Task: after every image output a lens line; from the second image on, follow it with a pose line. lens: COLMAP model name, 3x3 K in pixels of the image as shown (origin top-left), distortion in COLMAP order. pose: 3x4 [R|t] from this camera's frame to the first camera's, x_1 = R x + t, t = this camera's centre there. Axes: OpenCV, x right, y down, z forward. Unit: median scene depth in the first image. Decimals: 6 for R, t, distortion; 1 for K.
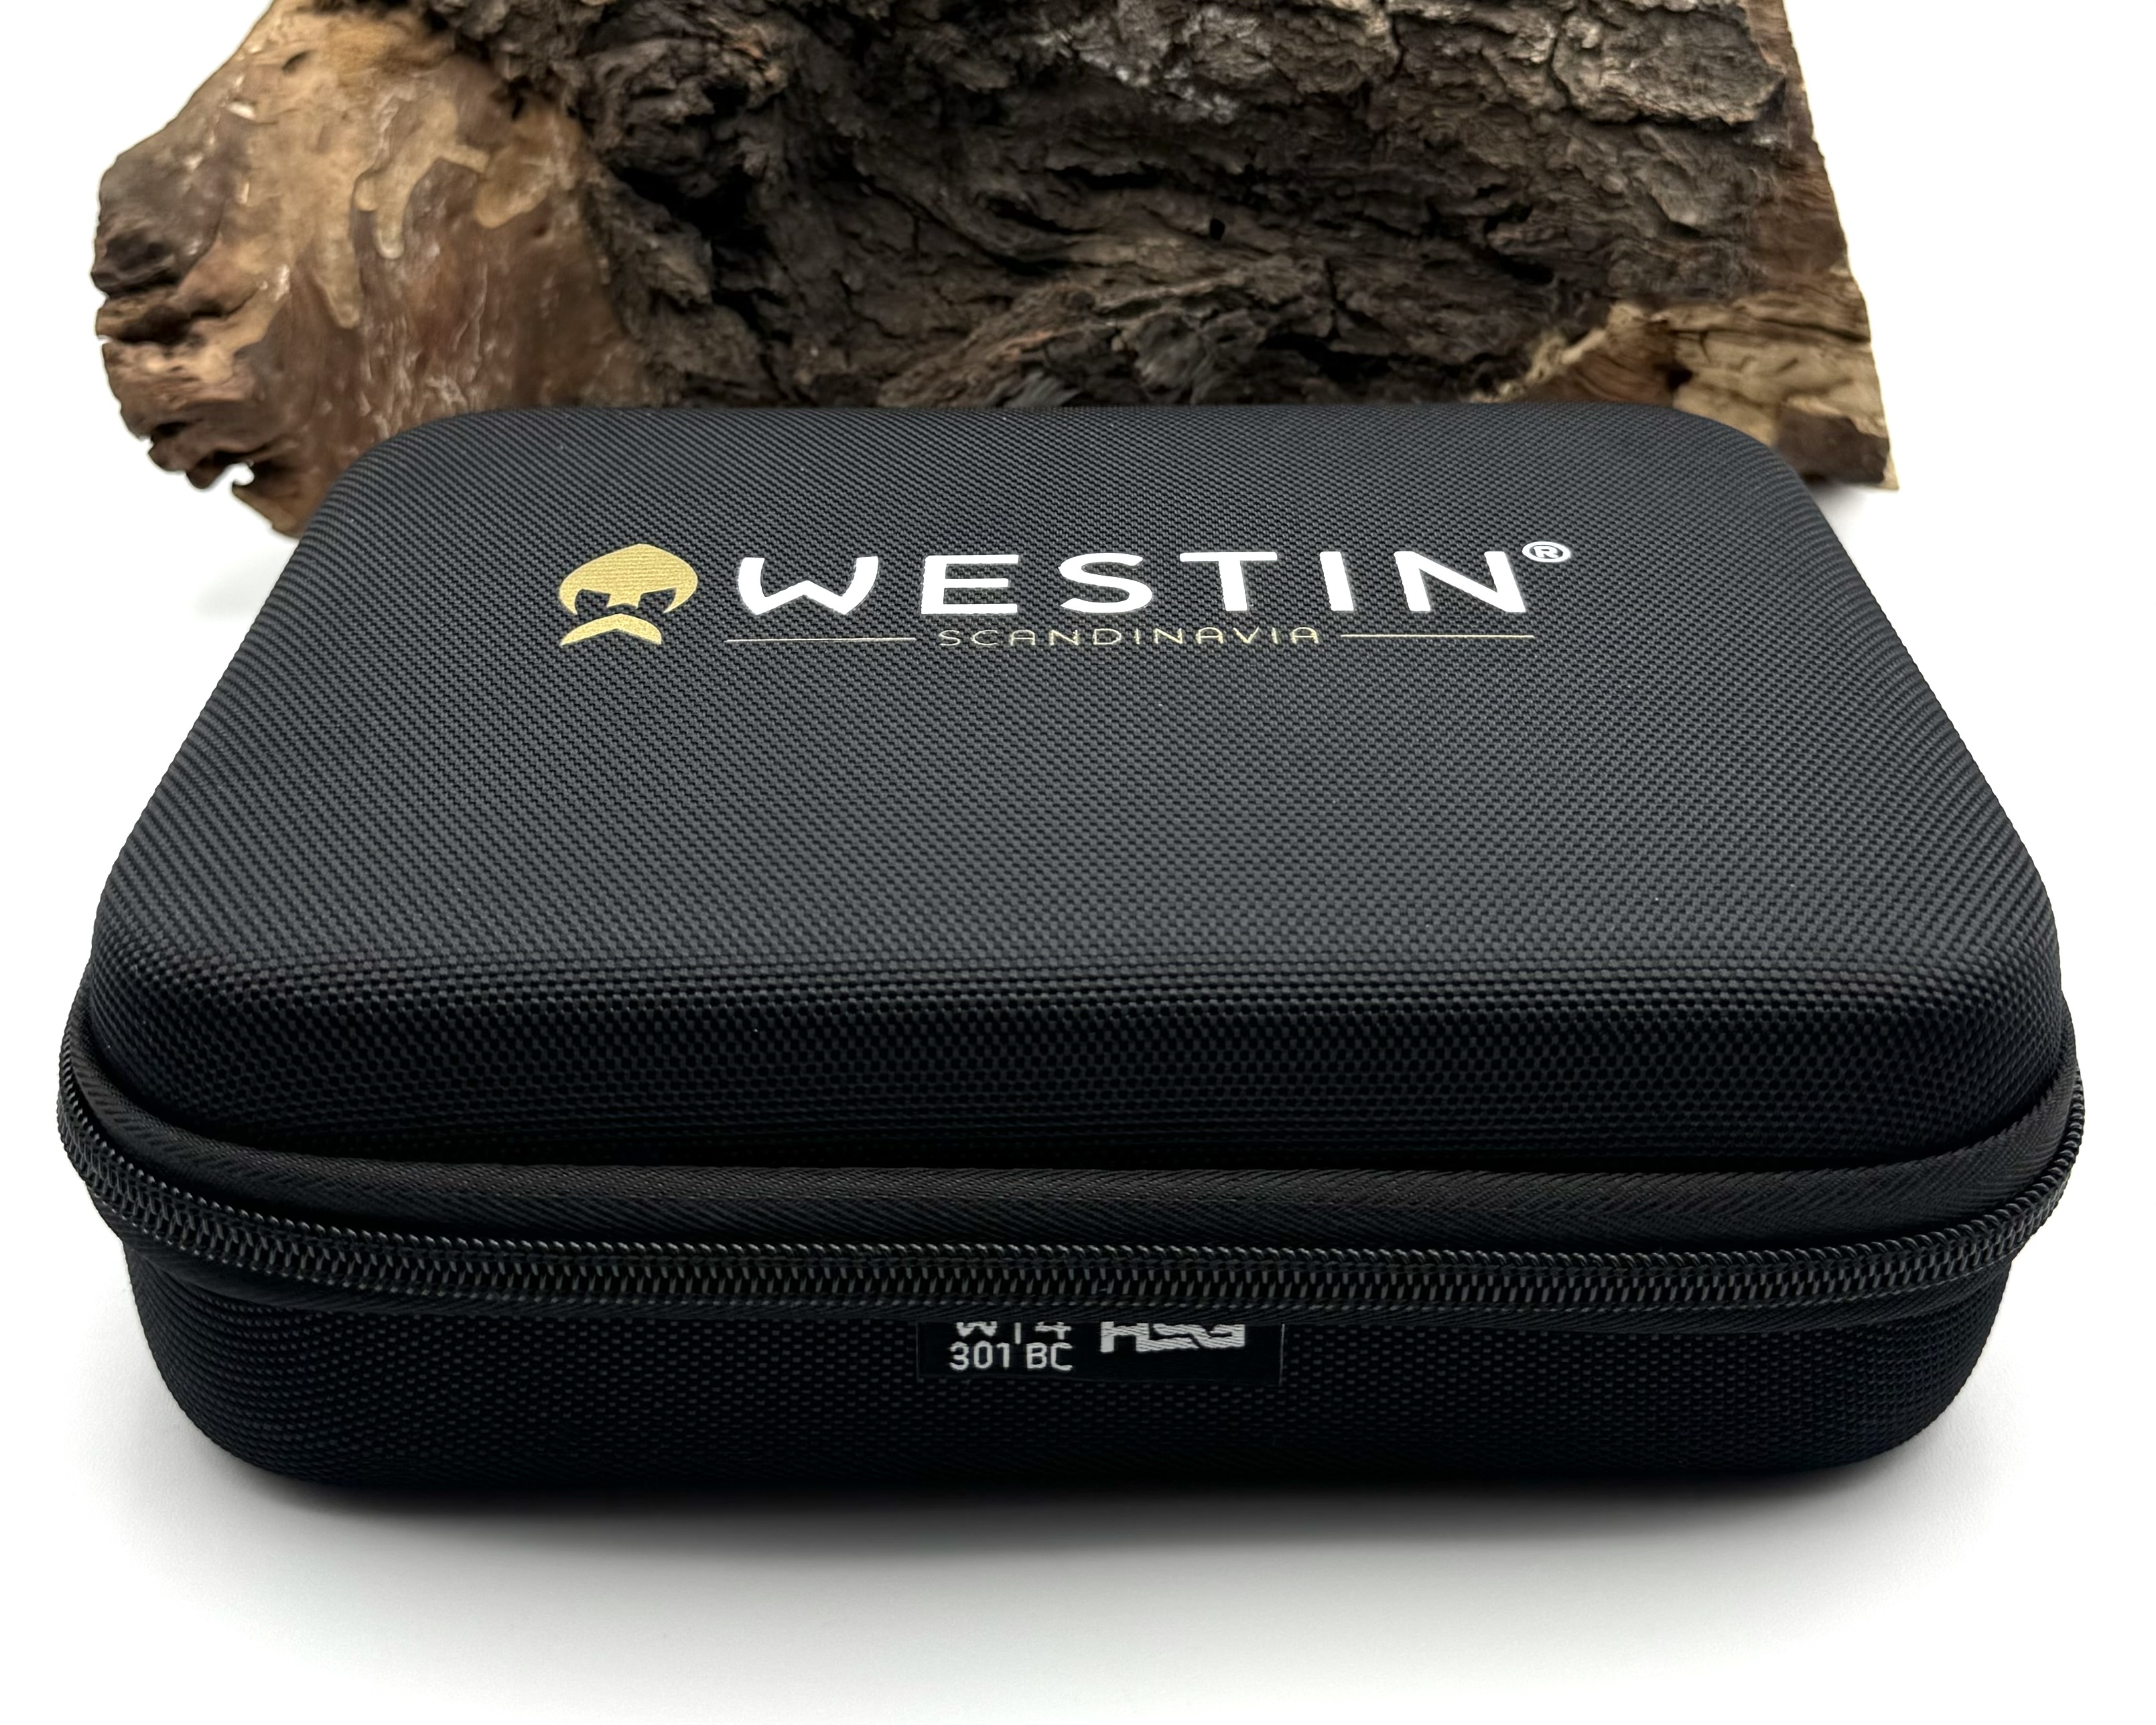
lens RADIAL K [[2728.5, 0, 1034.4], [0, 2728.5, 449.7], [0, 0, 1]] dist [0.117620, -0.074558]
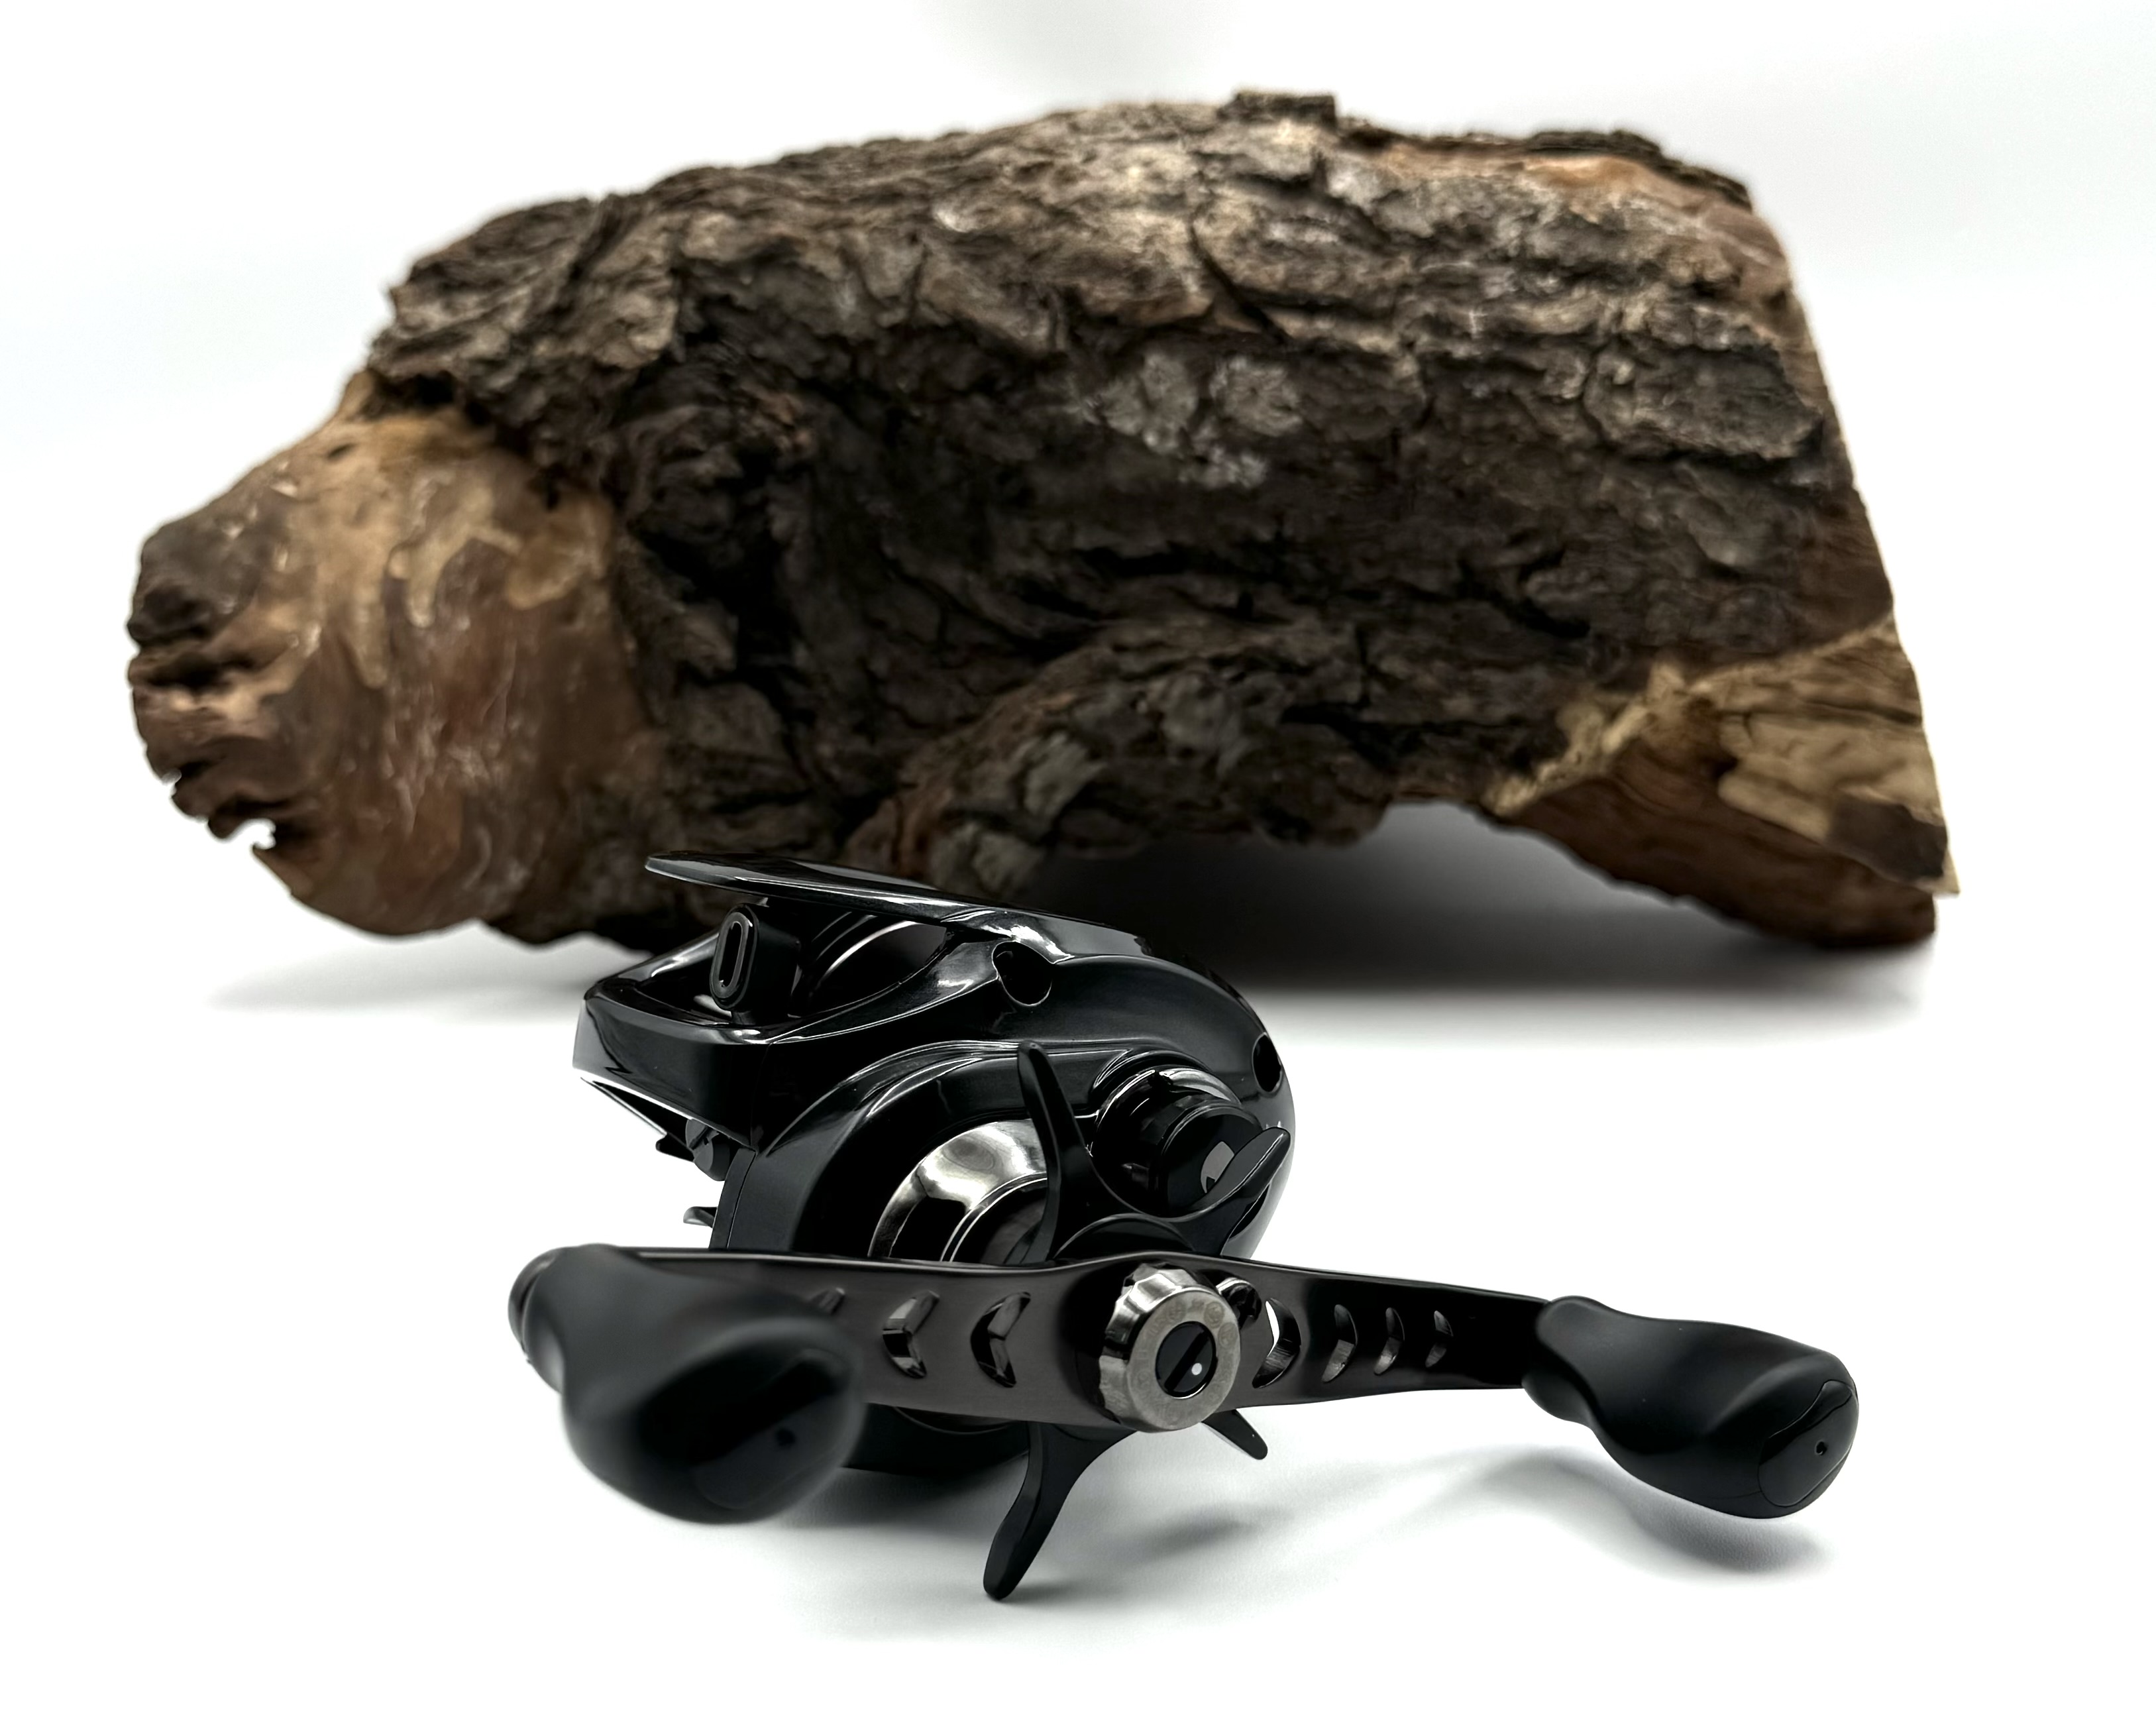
lens RADIAL K [[2708.9, 0, 958.8], [0, 2708.9, 972.2], [0, 0, 1]] dist [0.164645, -0.452262]
pose [[0.998602, 0.010449, -0.051820, 0.015953], [-0.018834, 0.986271, -0.164059, 0.219145], [0.049394, 0.164805, 0.985088, 0.046457]]
